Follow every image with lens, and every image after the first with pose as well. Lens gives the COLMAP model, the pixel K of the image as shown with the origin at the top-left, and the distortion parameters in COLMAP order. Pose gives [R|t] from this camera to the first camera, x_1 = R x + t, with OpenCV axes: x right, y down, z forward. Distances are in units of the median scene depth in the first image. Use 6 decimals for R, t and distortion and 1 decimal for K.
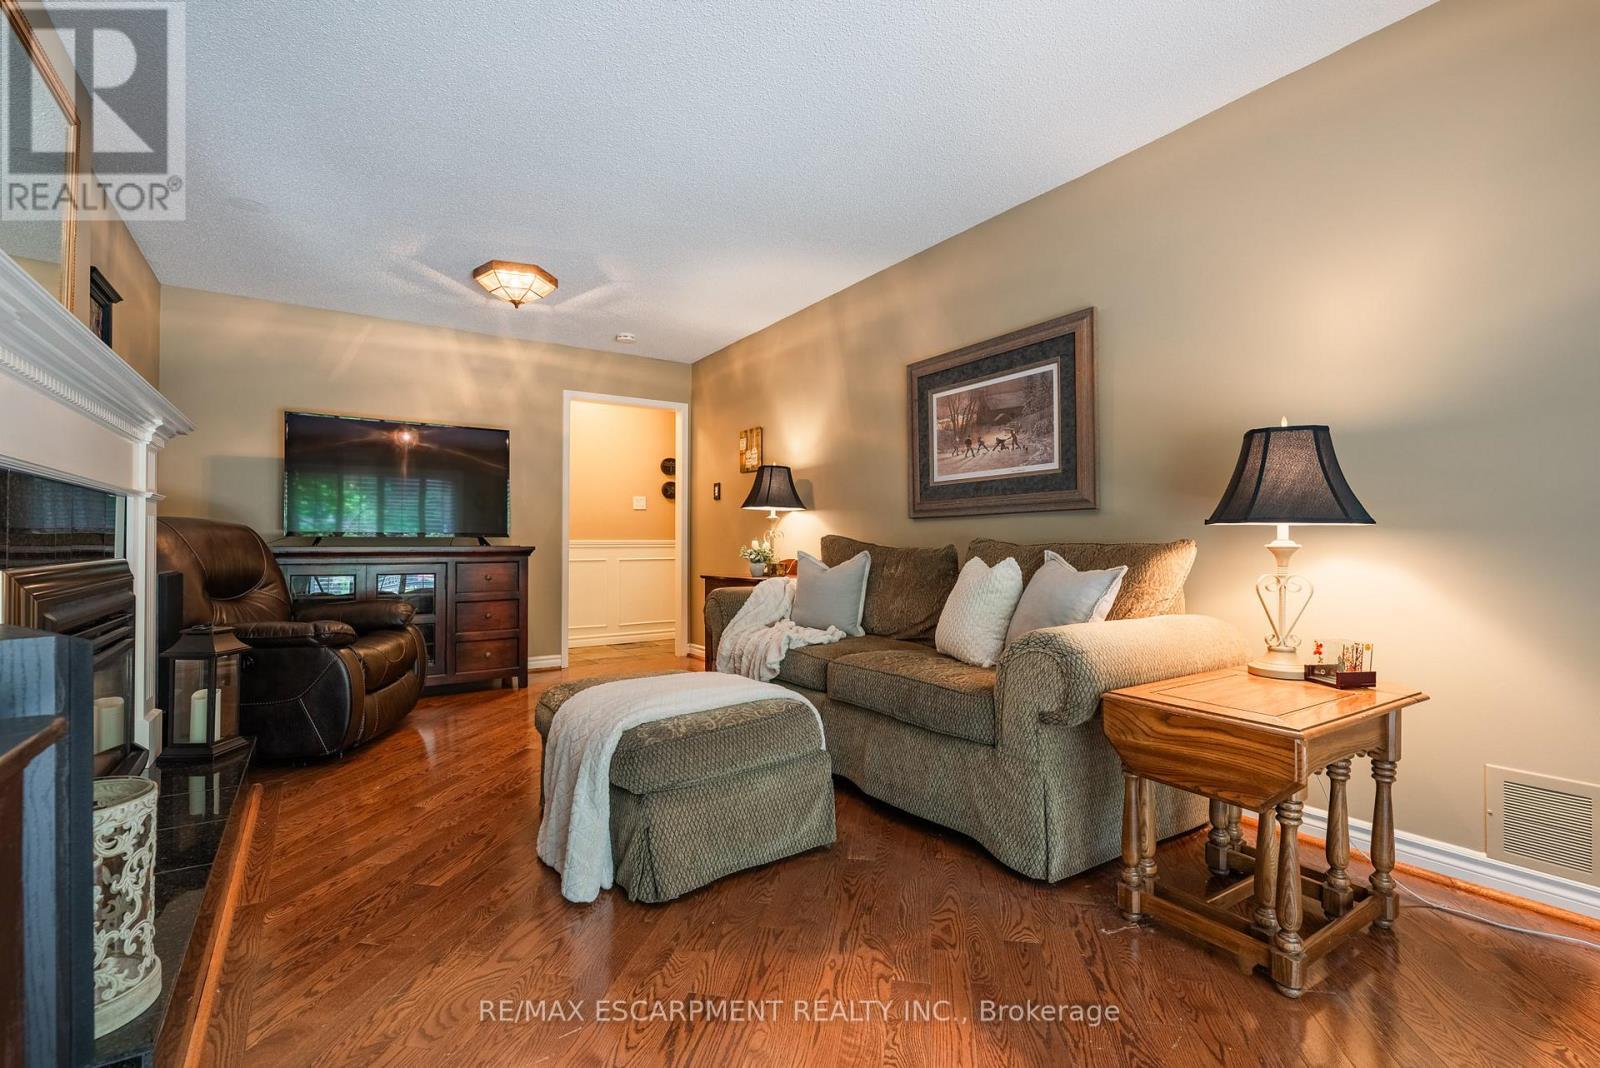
lens RADIAL K [[721.0, 0, 798.3], [0, 721.0, 544.6], [0, 0, 1]] dist [0.000475, 0.000311]
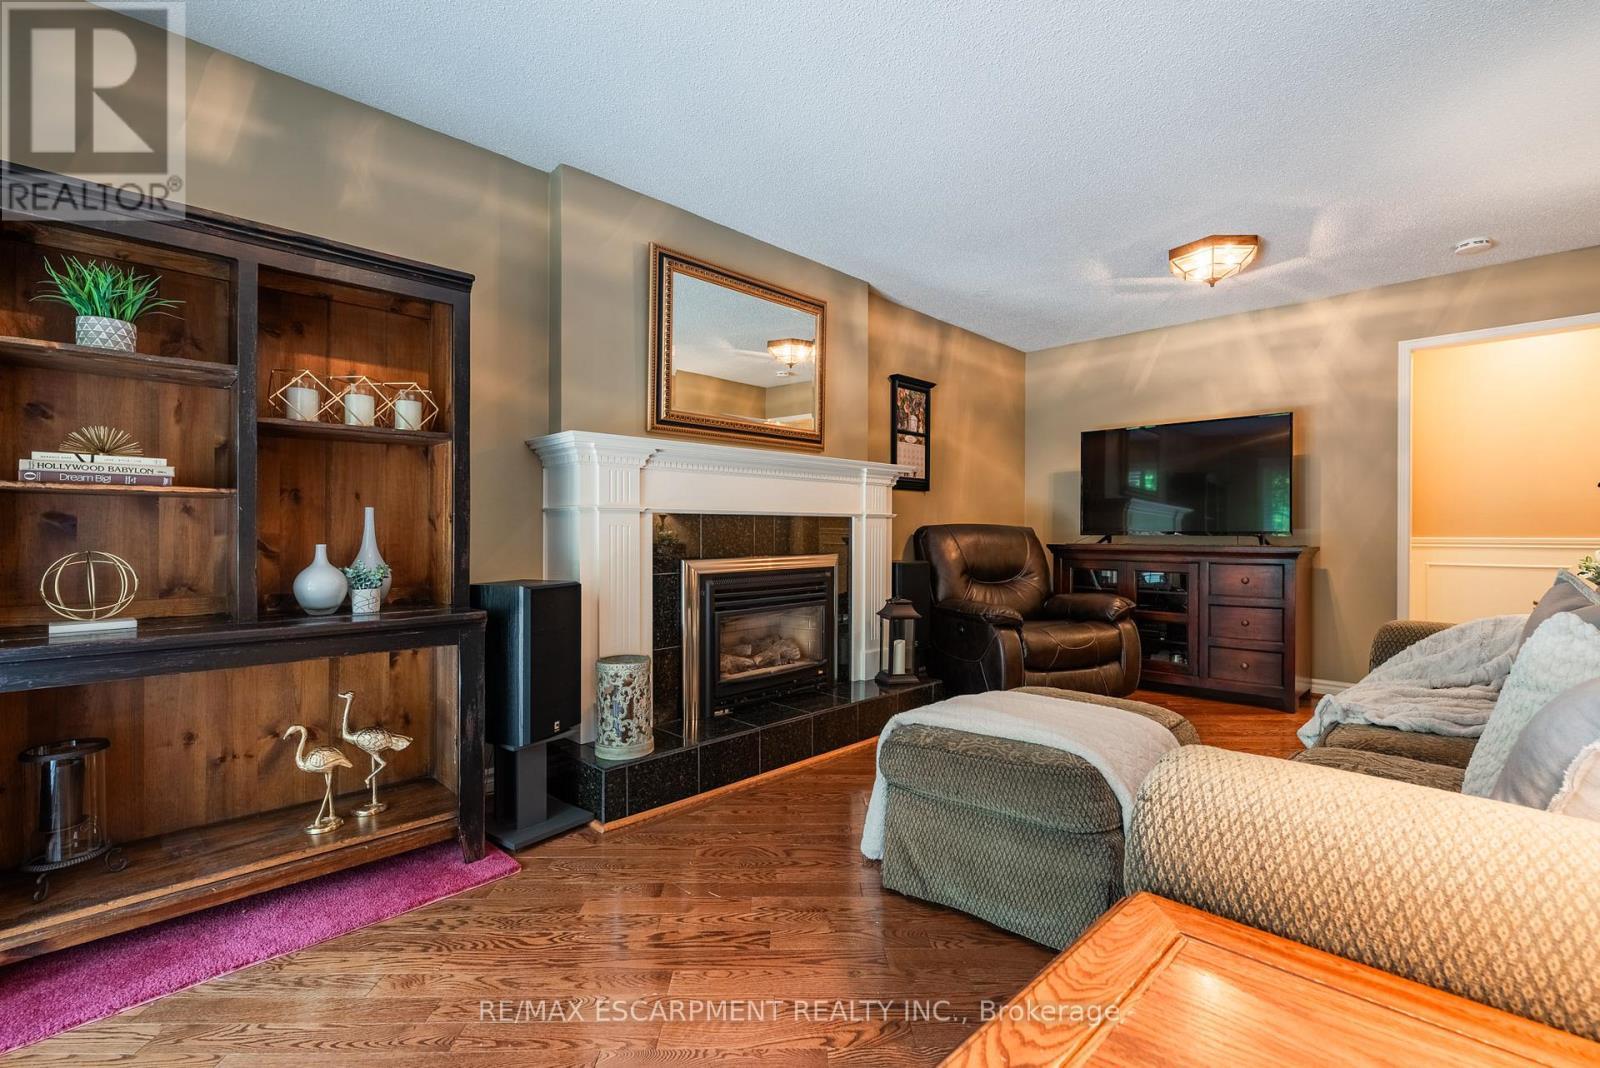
lens RADIAL K [[721.0, 0, 797.7], [0, 721.0, 527.9], [0, 0, 1]] dist [0.000475, 0.000311]
pose [[0.195752, -0.003087, -0.980649, 0.331065], [-0.000703, 0.999994, -0.003288, -0.016641], [0.980653, 0.001333, 0.195748, 0.253985]]
